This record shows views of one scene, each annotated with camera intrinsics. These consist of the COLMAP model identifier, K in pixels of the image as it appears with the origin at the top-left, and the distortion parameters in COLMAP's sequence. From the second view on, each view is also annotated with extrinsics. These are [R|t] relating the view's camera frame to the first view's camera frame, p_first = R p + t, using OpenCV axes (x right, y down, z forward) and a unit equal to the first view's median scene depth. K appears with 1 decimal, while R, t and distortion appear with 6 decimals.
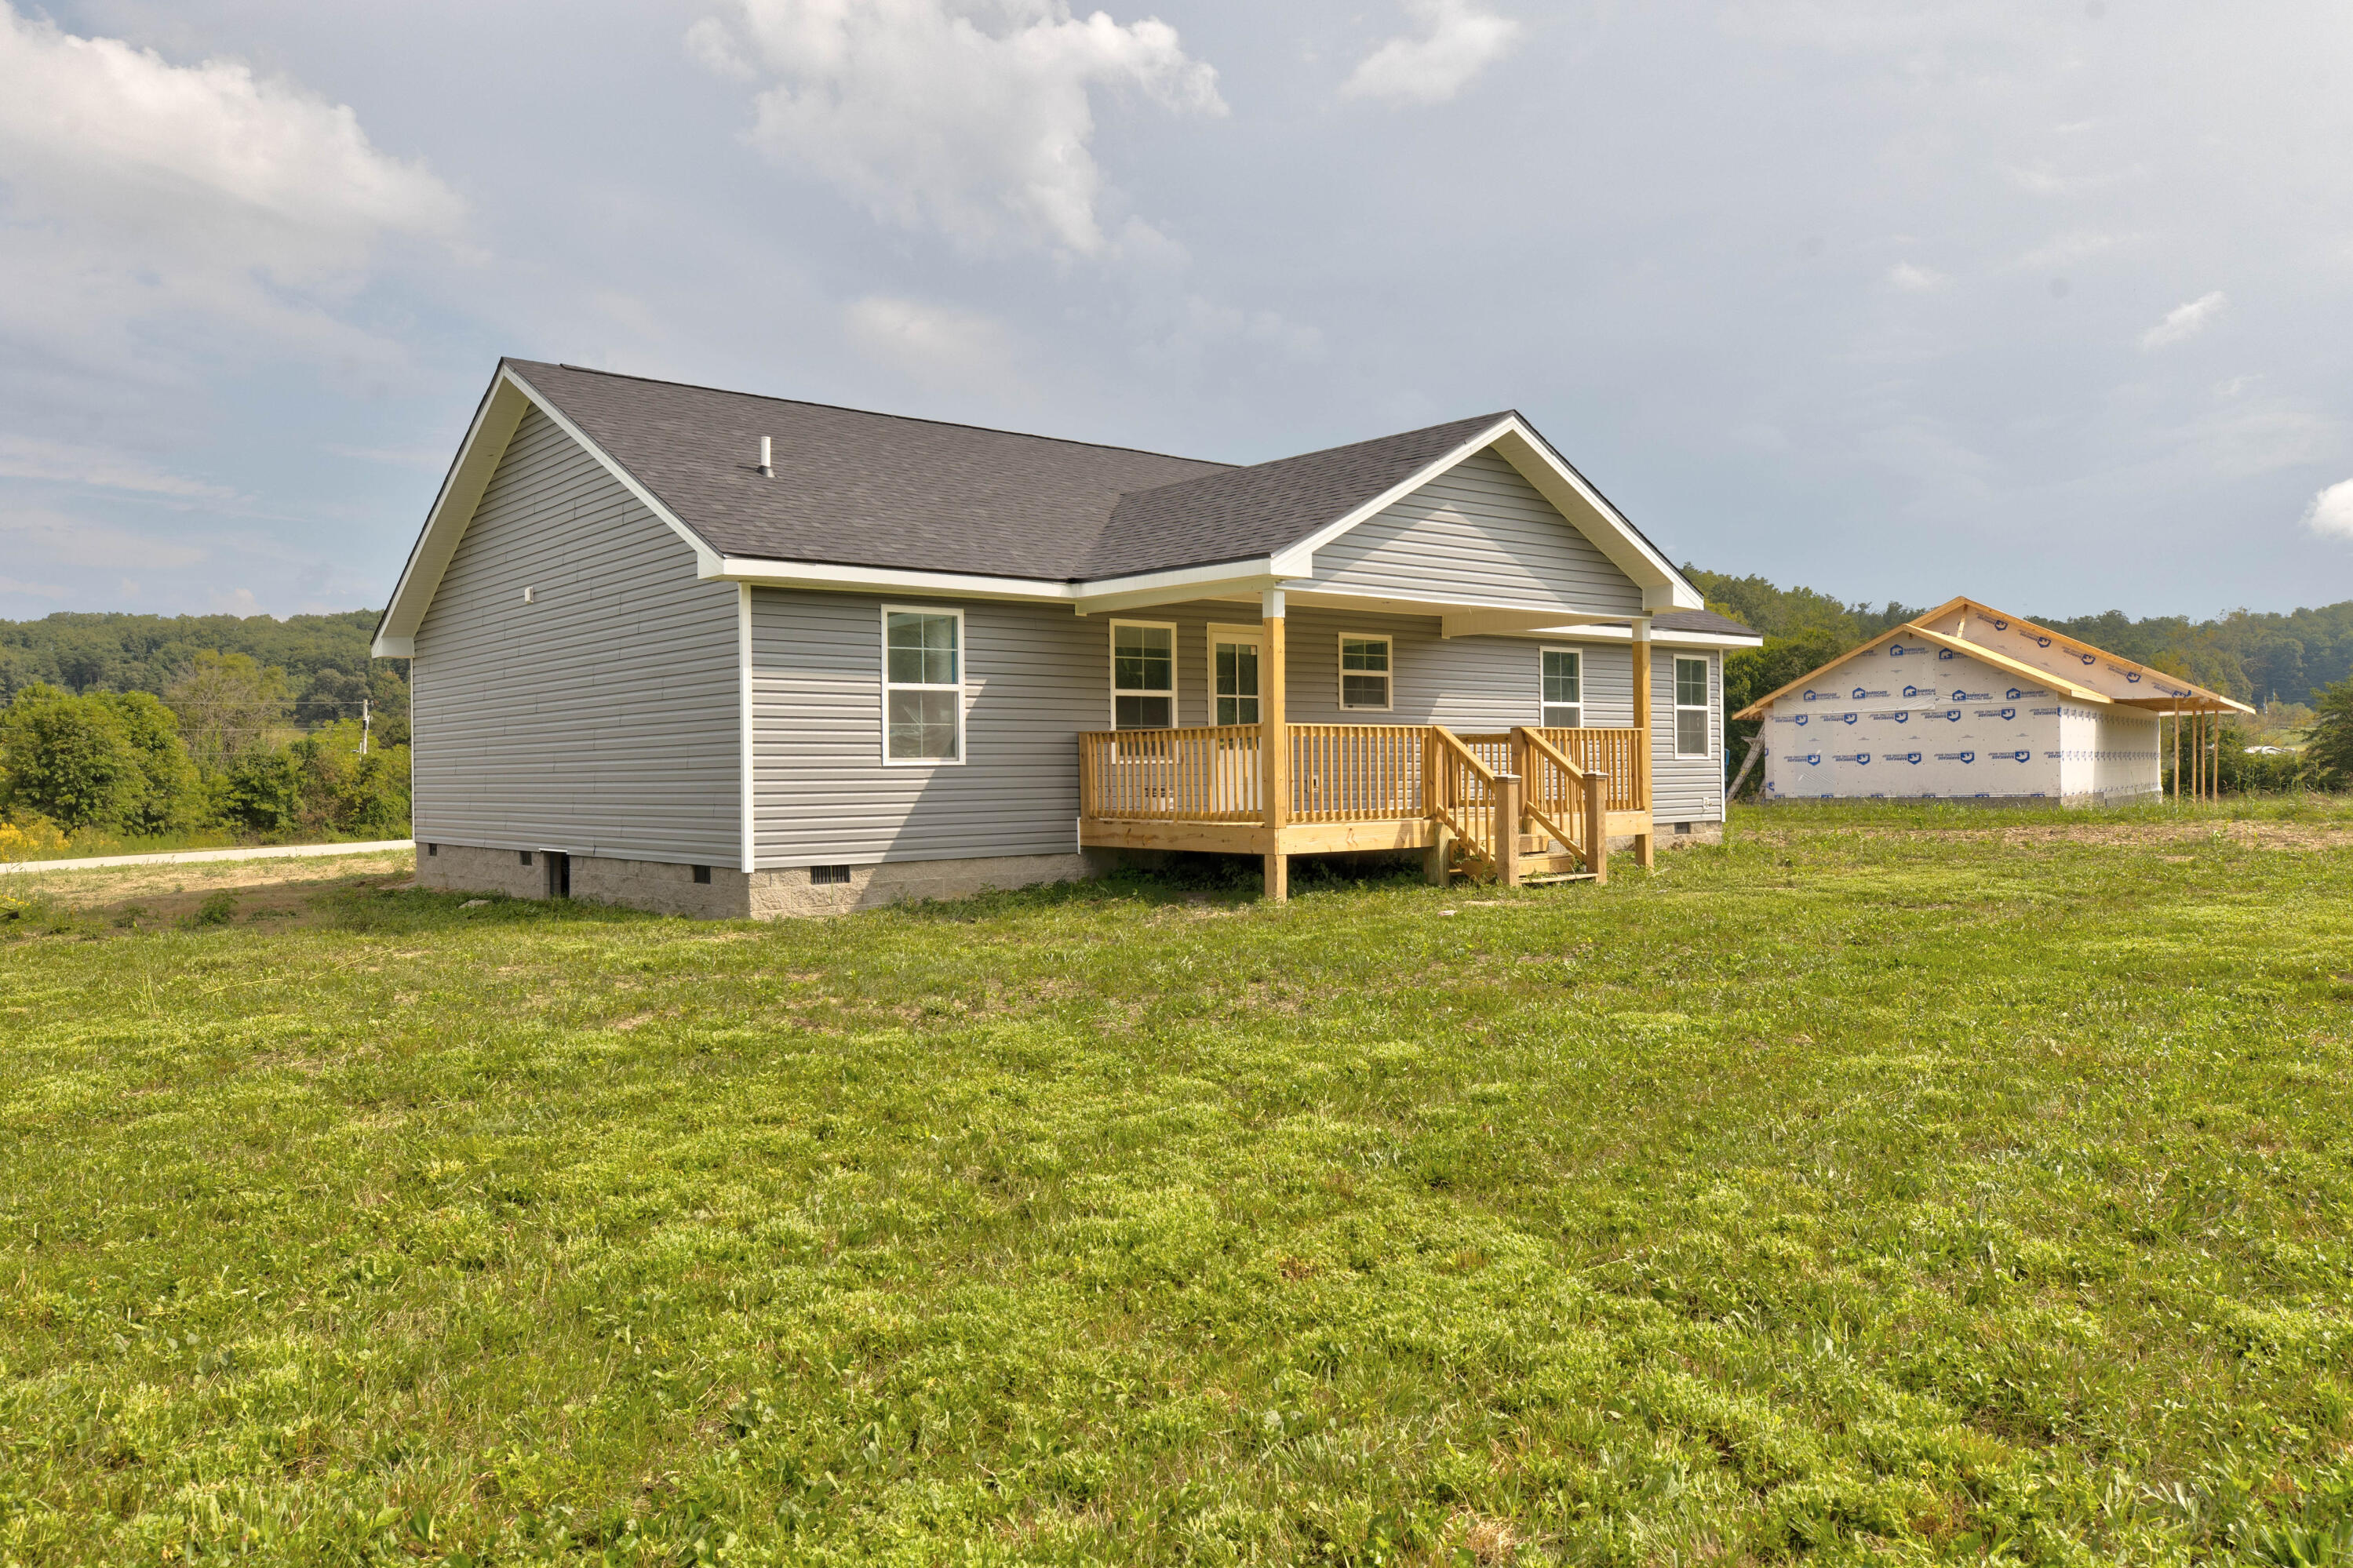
lens RADIAL K [[1658.6, 0, 1176.5], [0, 1658.6, 784.0], [0, 0, 1]] dist [0.002281, 0.000735]
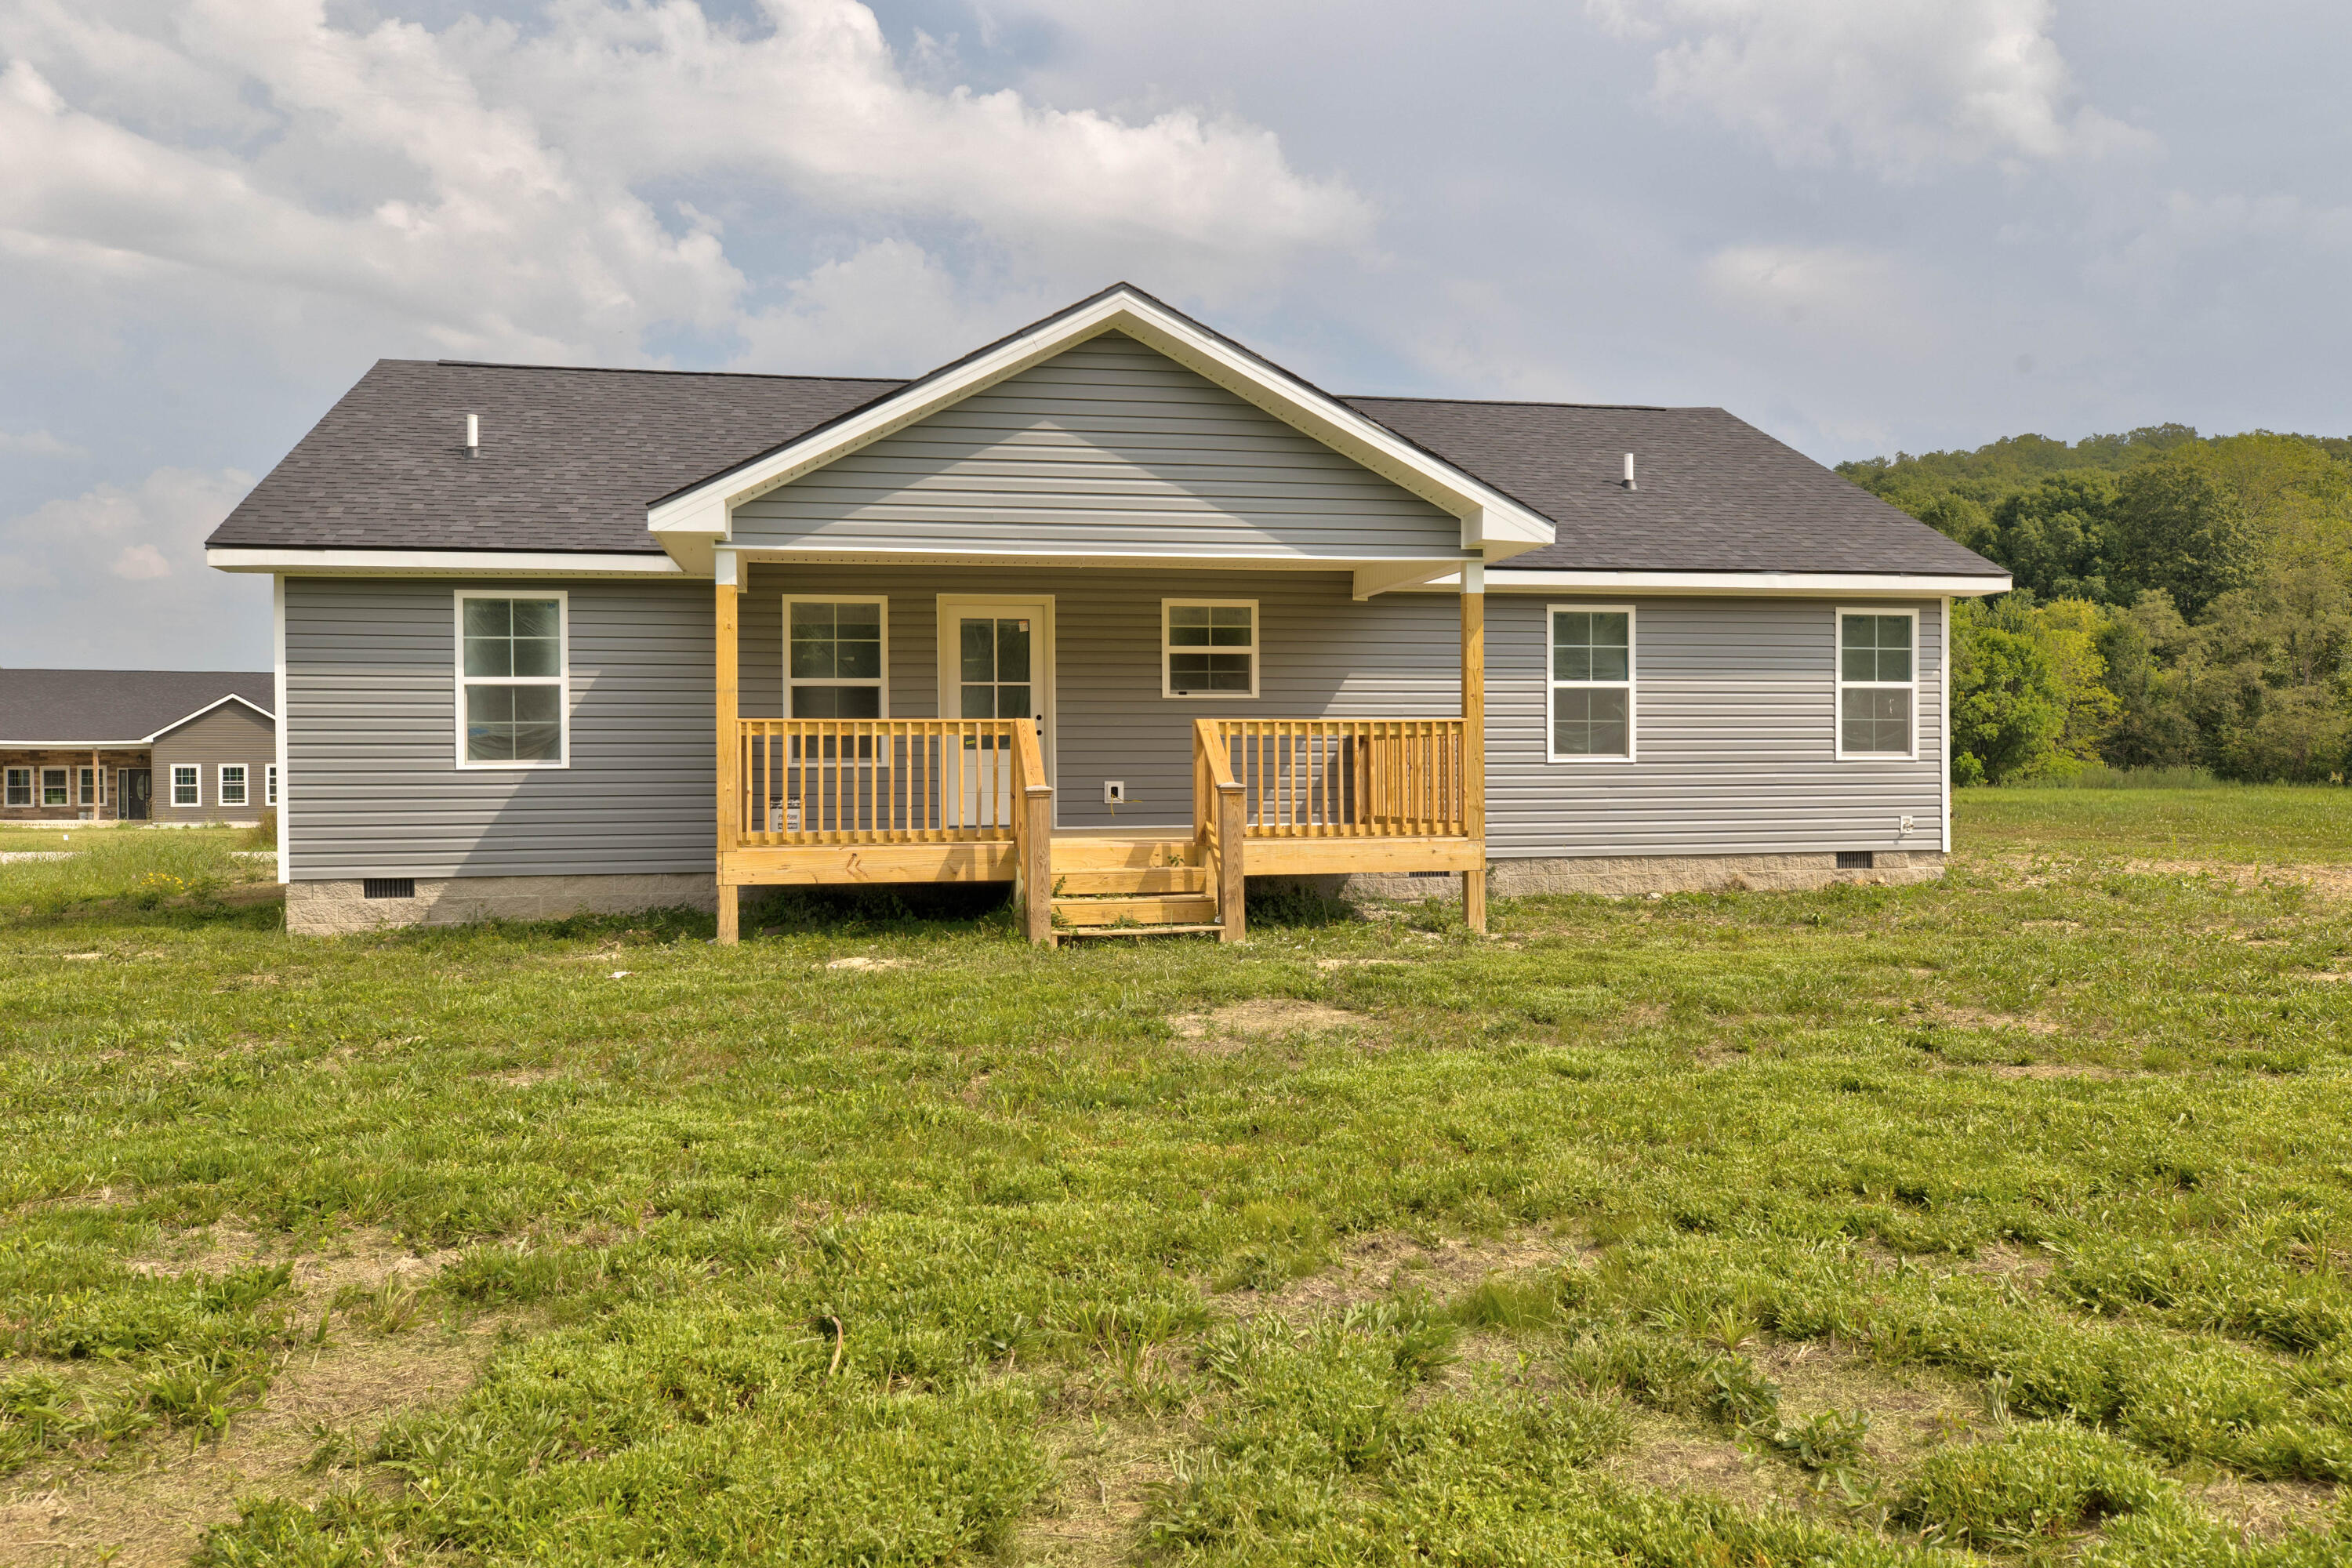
lens RADIAL K [[1737.6, 0, 1176.0], [0, 1737.6, 784.0], [0, 0, 1]] dist [0.004175, -0.000109]
pose [[0.879813, 0.009408, -0.475227, 0.594189], [-0.006984, 0.999952, 0.006867, -0.011771], [0.475268, -0.002723, 0.879837, 0.340979]]
